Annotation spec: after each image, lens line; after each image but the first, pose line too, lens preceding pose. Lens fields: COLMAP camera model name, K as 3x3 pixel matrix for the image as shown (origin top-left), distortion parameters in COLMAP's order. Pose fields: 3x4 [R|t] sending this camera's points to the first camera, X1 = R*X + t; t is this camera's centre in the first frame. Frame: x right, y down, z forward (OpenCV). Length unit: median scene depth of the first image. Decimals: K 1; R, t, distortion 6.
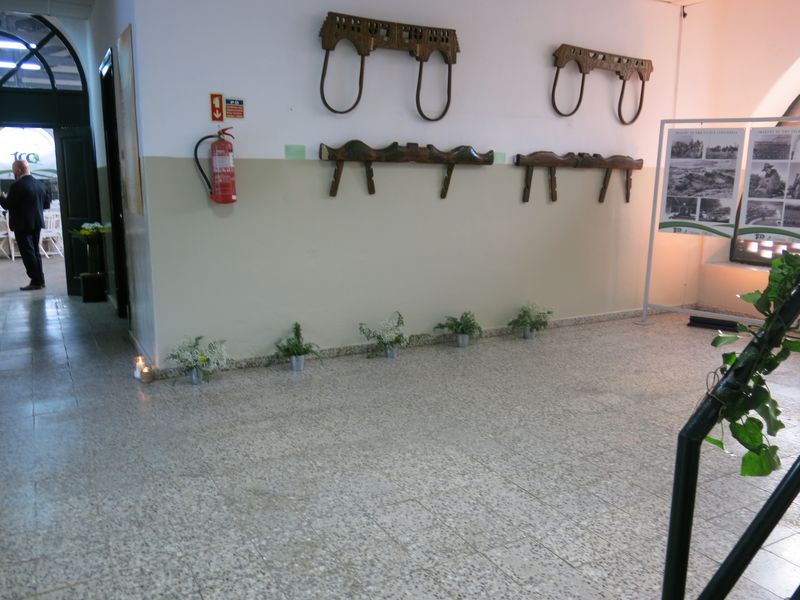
lens RADIAL K [[654.8, 0, 400.0], [0, 654.8, 300.0], [0, 0, 1]] dist [-0.021185, -0.009783]
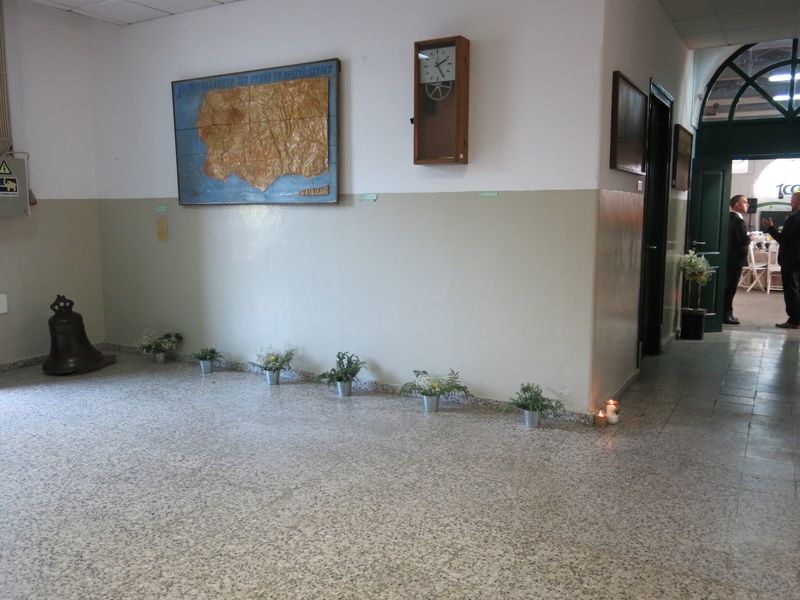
lens RADIAL K [[654.8, 0, 400.0], [0, 654.8, 300.0], [0, 0, 1]] dist [-0.021185, -0.009783]
pose [[0.505370, 0.115858, -0.855090, -0.048730], [-0.156549, 0.986811, 0.041182, -0.006479], [0.848583, 0.113051, 0.516842, 0.028480]]
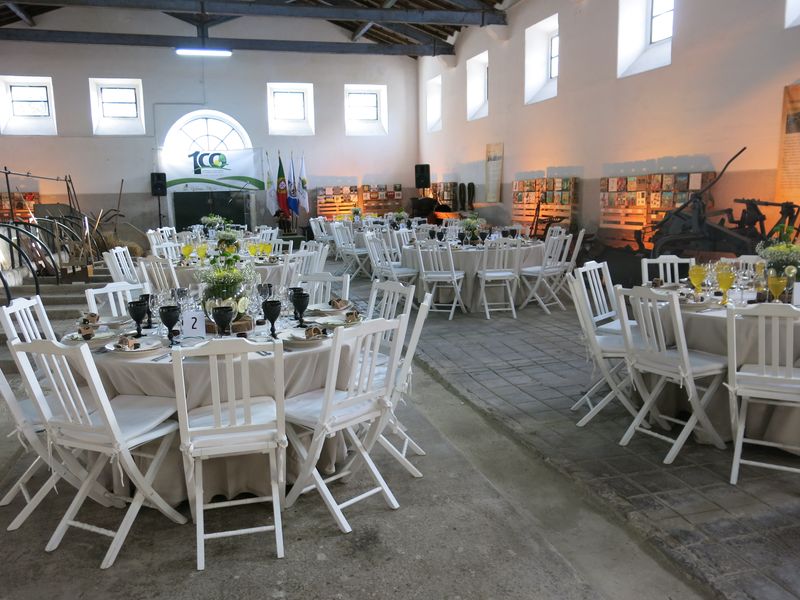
lens RADIAL K [[654.8, 0, 400.0], [0, 654.8, 300.0], [0, 0, 1]] dist [-0.021185, -0.009783]
pose [[0.975561, 0.016237, -0.219128, -0.669090], [-0.019943, 0.999693, -0.014712, -0.195031], [0.218822, 0.018722, 0.975585, 1.107340]]
